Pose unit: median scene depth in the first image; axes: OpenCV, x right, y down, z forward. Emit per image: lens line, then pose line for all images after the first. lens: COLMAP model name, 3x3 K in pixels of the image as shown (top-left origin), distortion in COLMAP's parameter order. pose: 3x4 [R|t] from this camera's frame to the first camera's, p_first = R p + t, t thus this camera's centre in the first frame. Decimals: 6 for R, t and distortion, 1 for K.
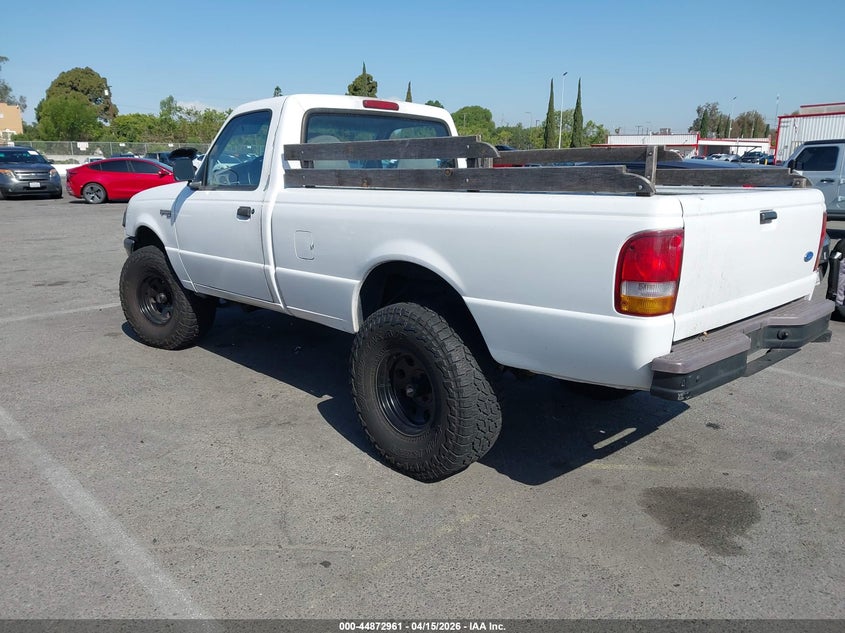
lens RADIAL K [[675.5, 0, 422.5], [0, 675.5, 316.5], [0, 0, 1]] dist [0.007148, -0.002234]
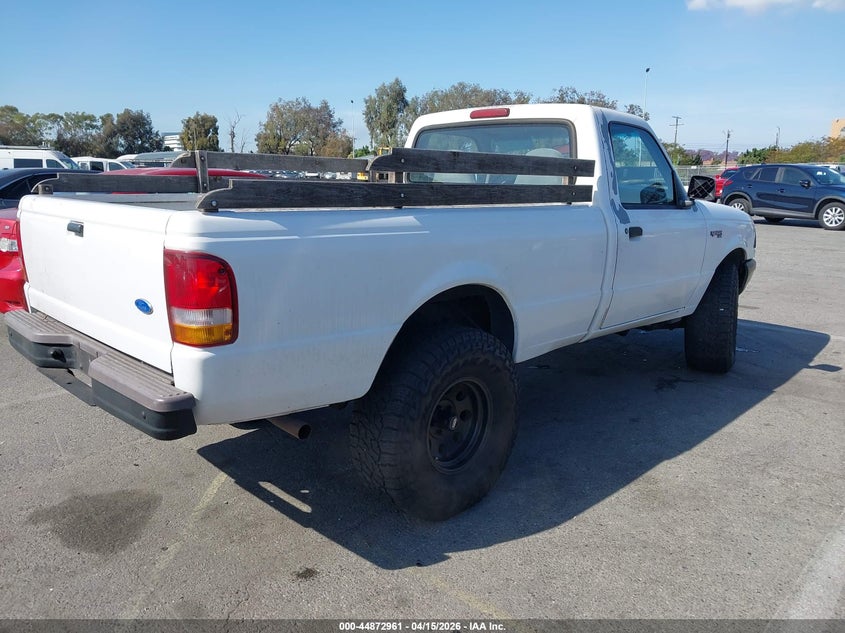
lens RADIAL K [[675.5, 0, 422.5], [0, 675.5, 316.5], [0, 0, 1]] dist [0.007148, -0.002234]
pose [[0.016004, 0.195459, -0.980581, 1.070453], [-0.231224, 0.954847, 0.186555, -0.233181], [0.972769, 0.223748, 0.060476, 1.060603]]
